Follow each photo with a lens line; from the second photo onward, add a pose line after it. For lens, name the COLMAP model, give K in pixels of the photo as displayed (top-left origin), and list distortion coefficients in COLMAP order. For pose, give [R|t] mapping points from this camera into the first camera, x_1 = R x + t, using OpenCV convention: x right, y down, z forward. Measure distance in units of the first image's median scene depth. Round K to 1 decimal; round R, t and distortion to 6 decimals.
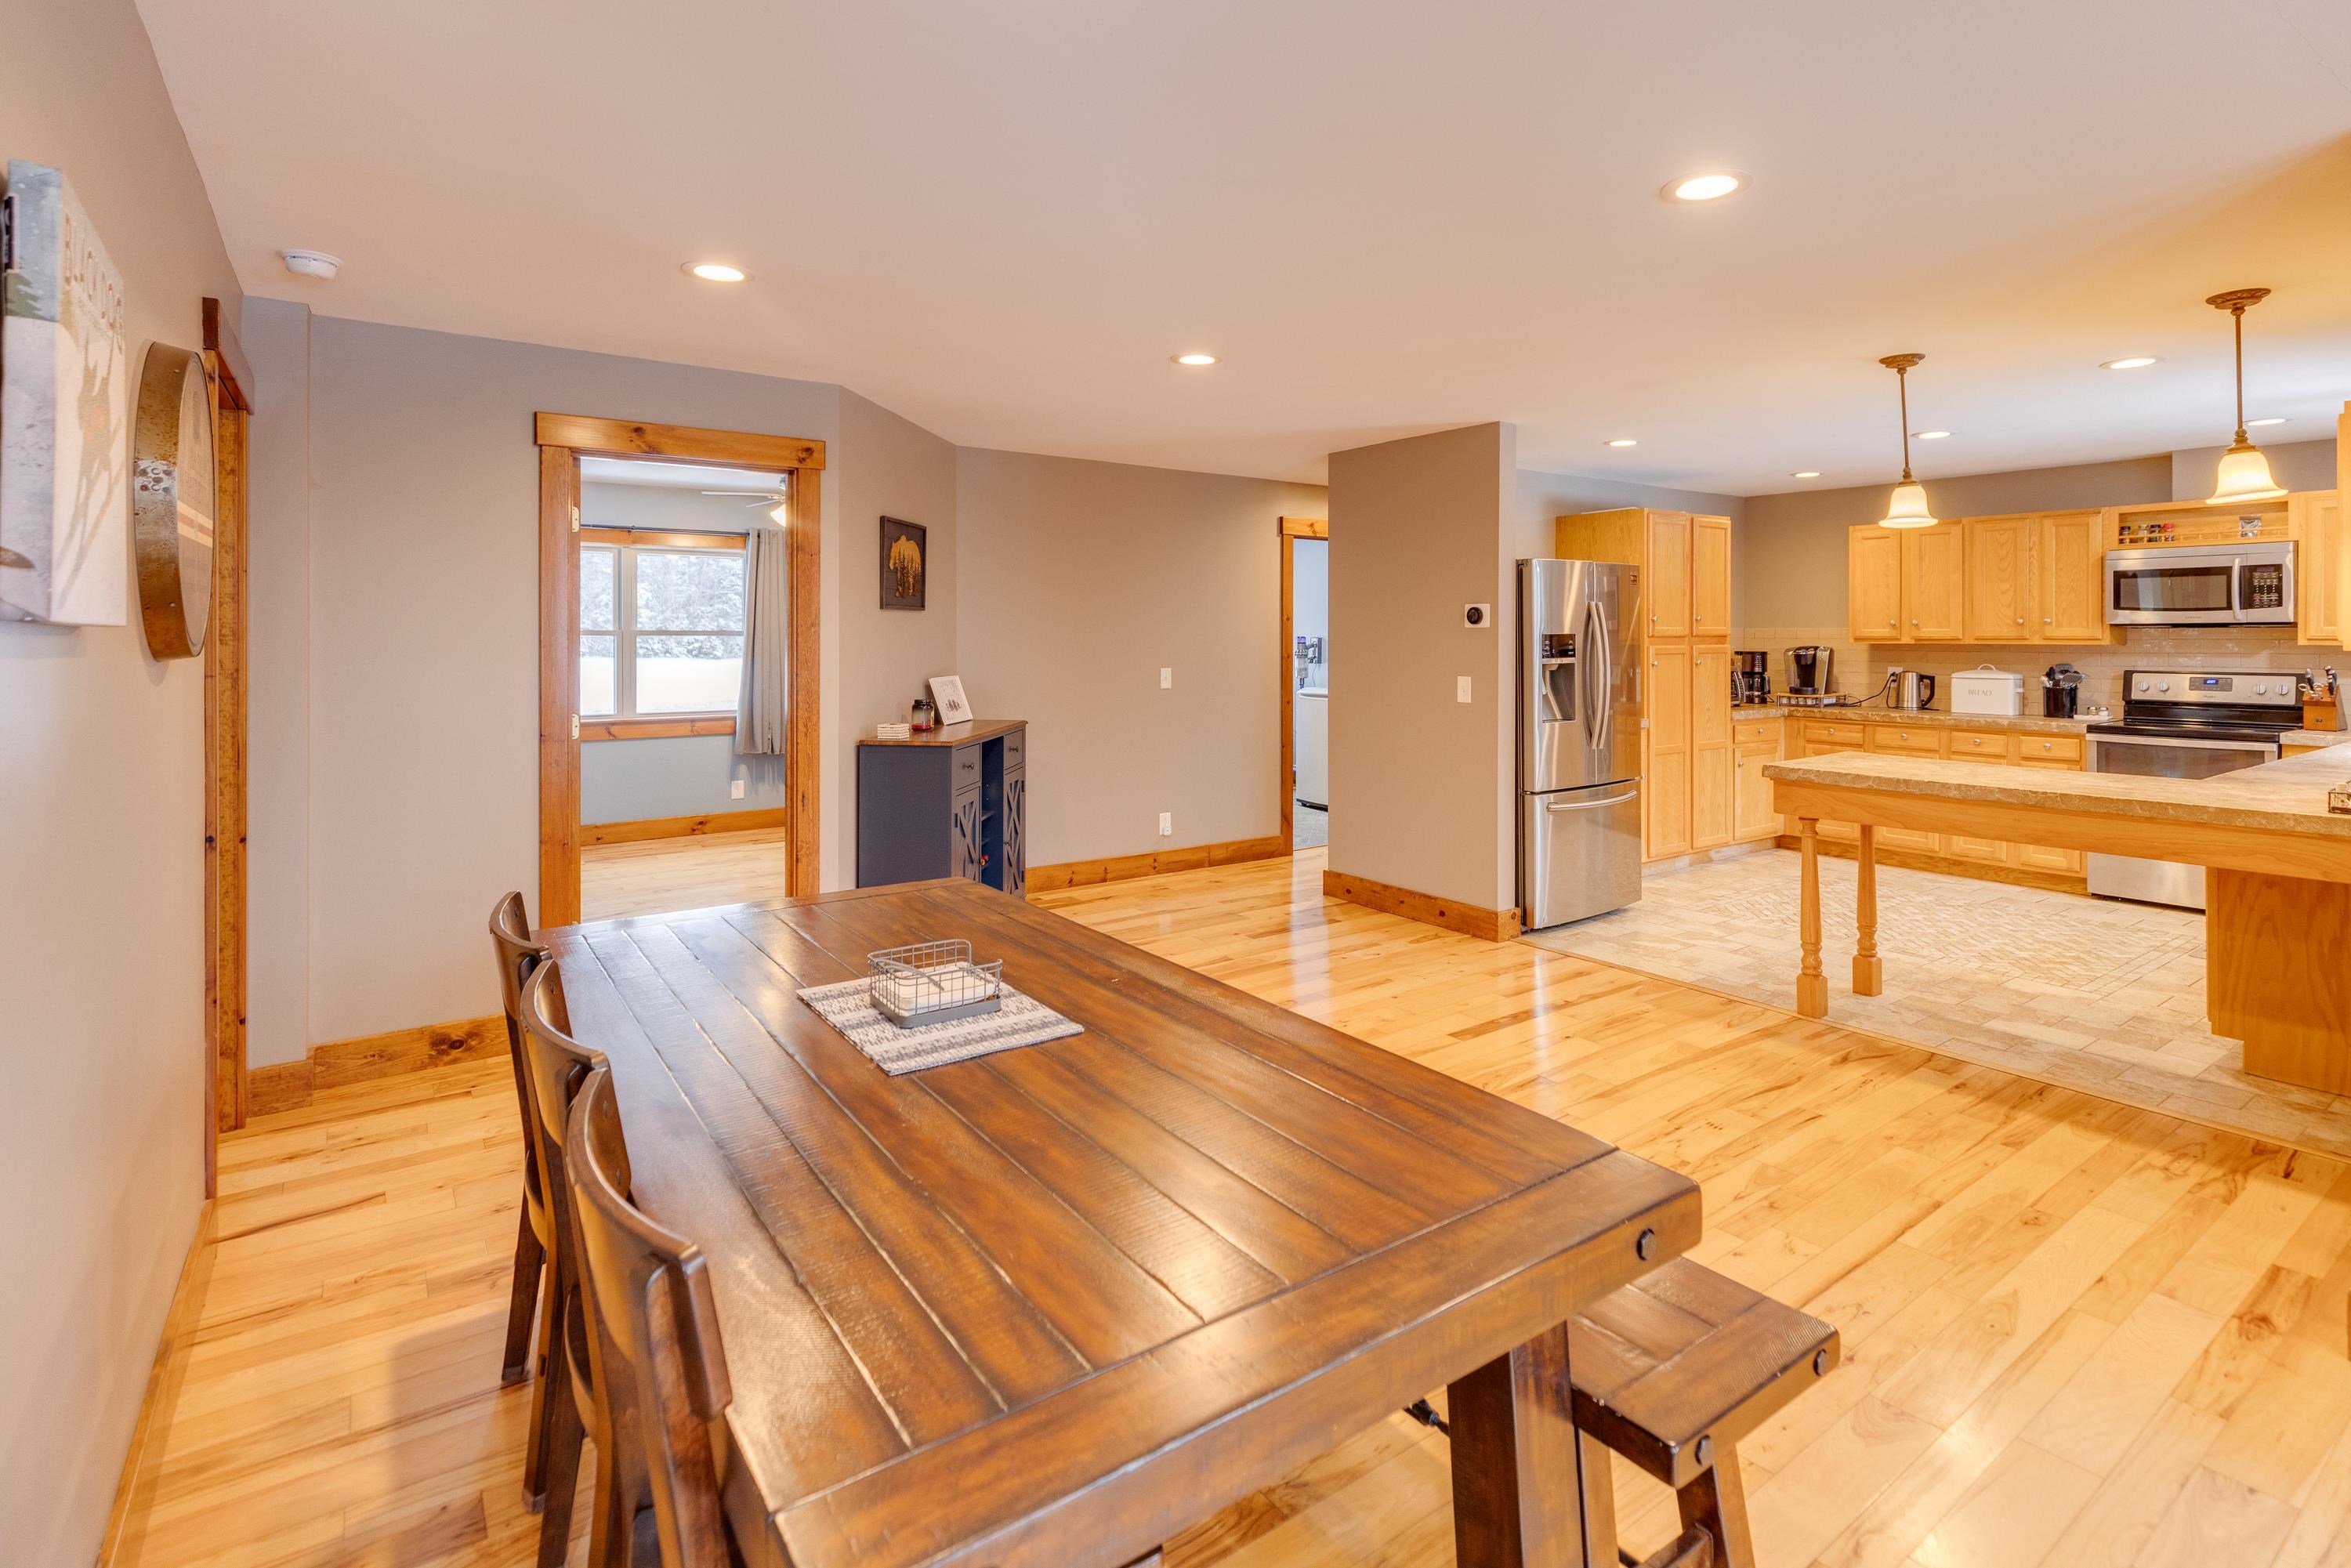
lens RADIAL K [[1136.3, 0, 1175.0], [0, 1136.3, 613.9], [0, 0, 1]] dist [-0.001054, -0.000563]
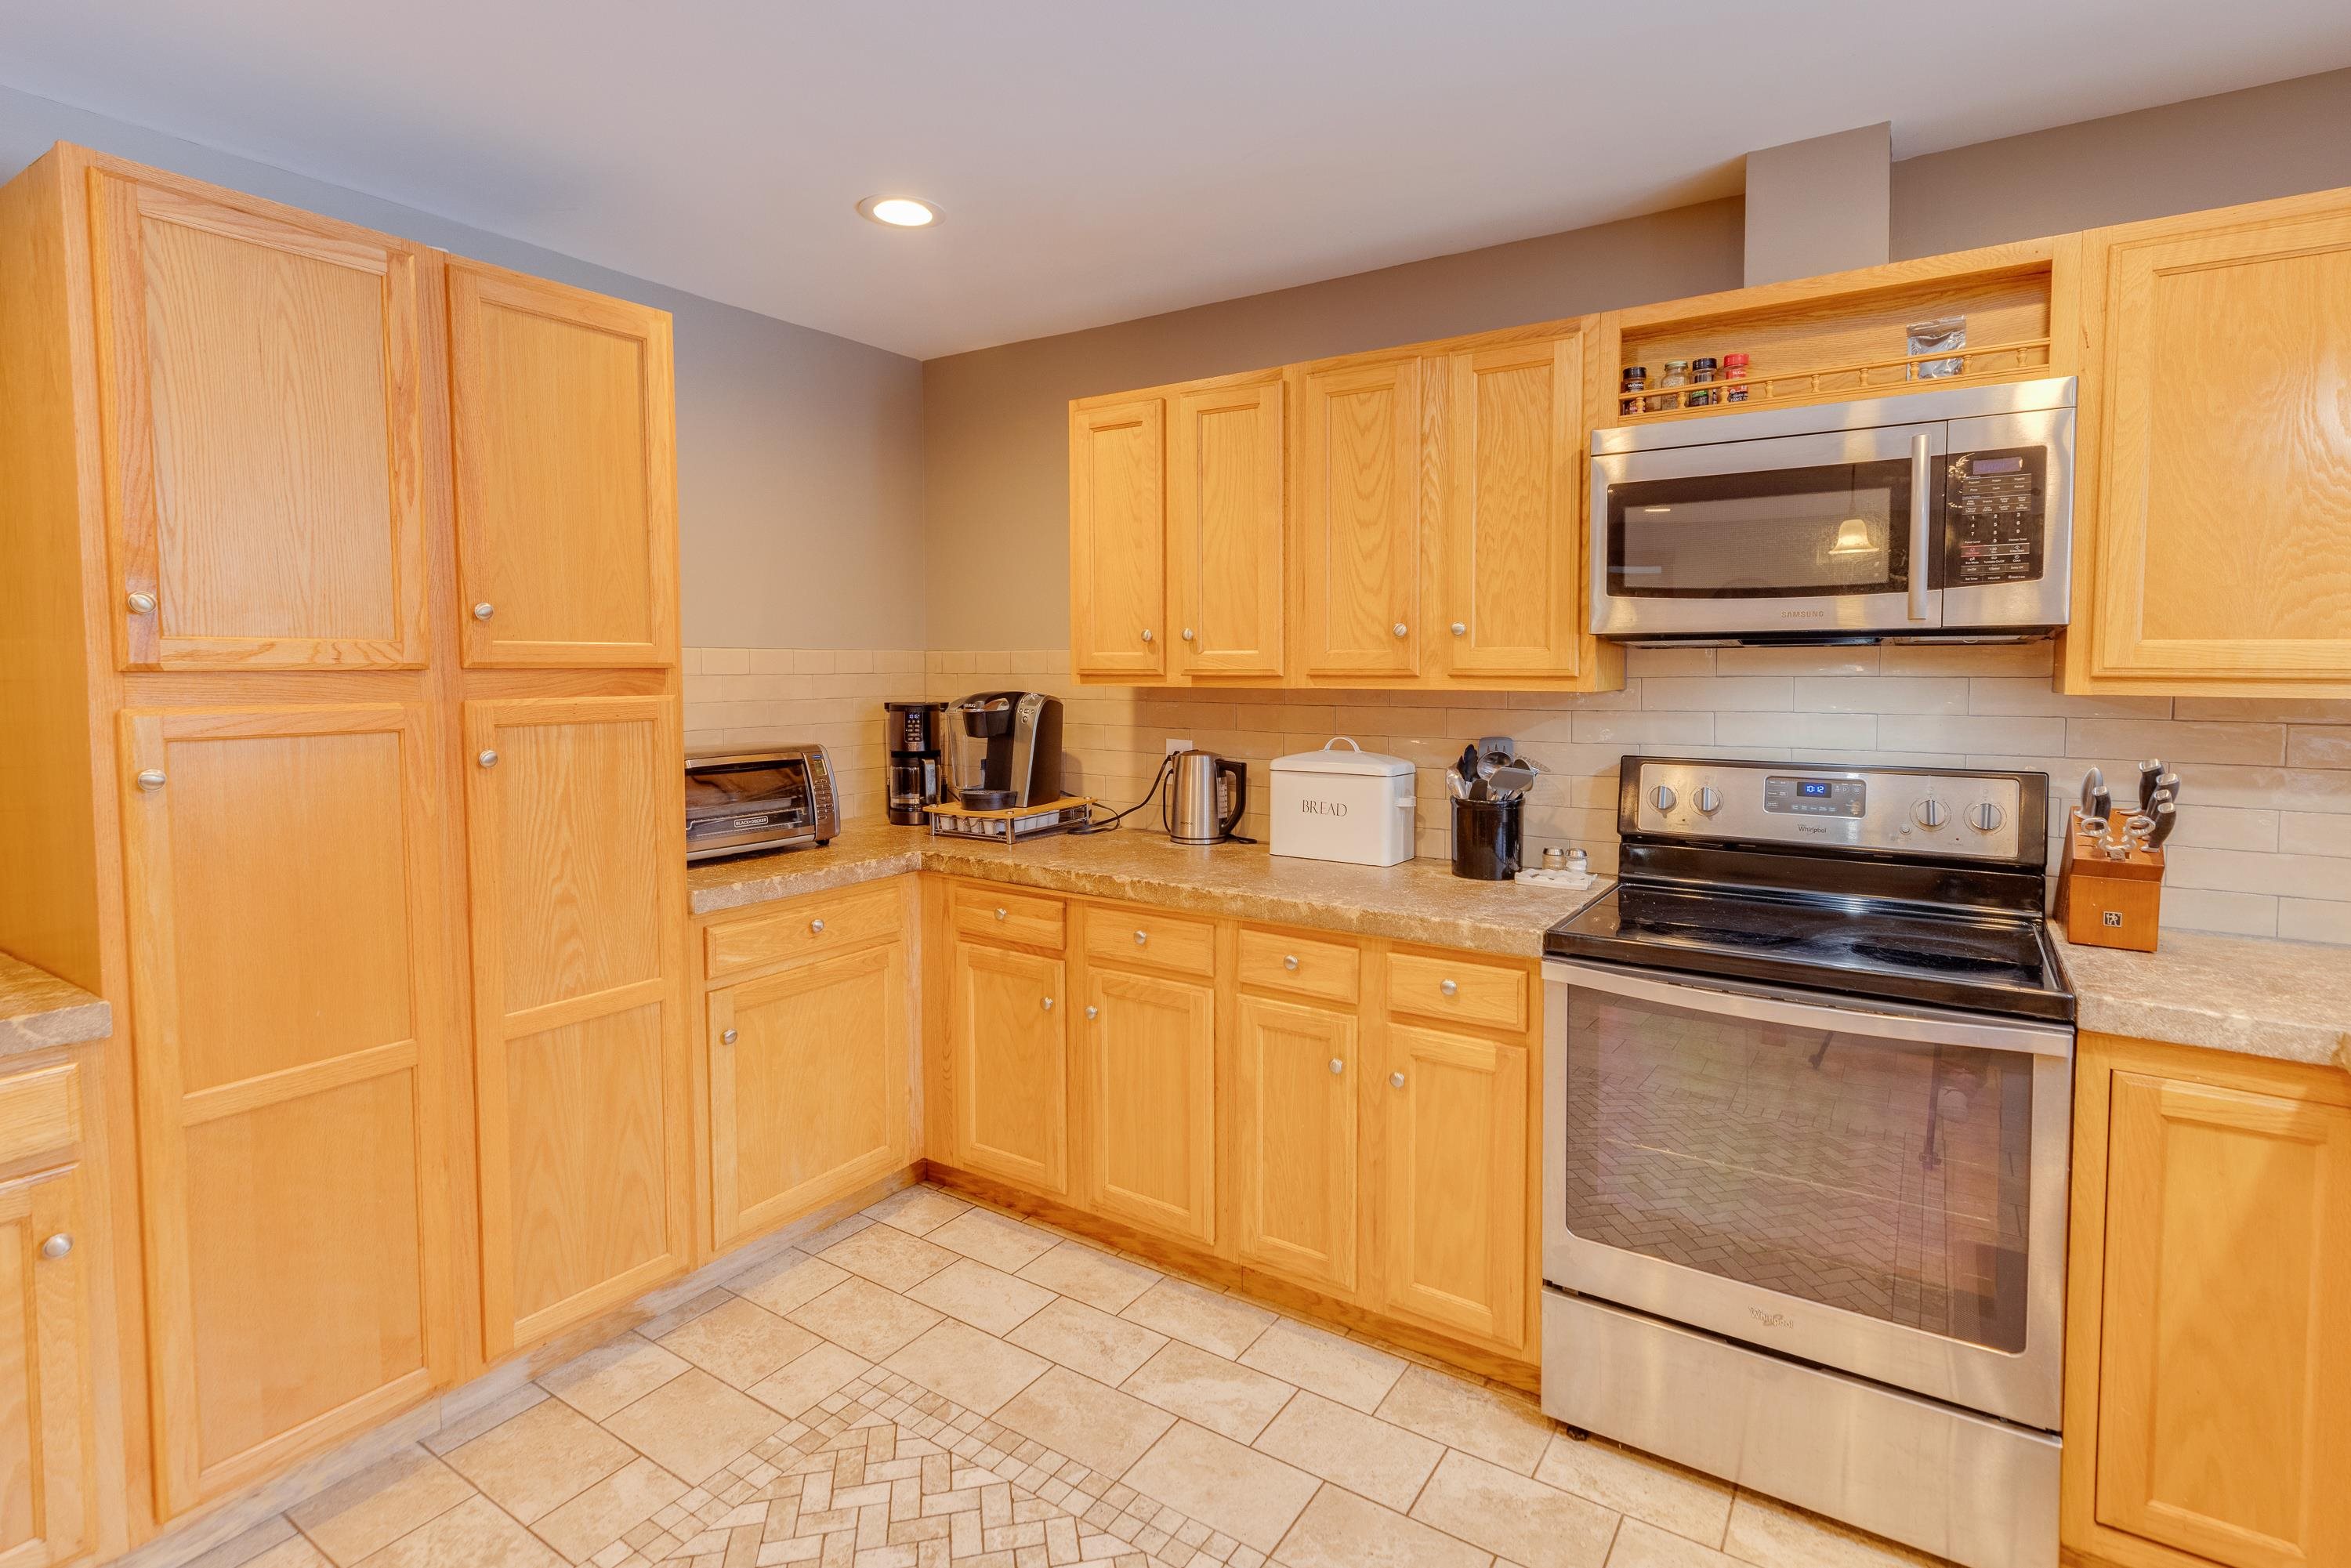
lens RADIAL K [[1127.0, 0, 1172.0], [0, 1127.0, 645.6], [0, 0, 1]] dist [0.001308, -0.000104]
pose [[0.932703, 0.008972, 0.360534, 0.519960], [-0.008442, 0.999960, -0.003044, 0.013206], [-0.360547, -0.000205, 0.932741, 0.654137]]
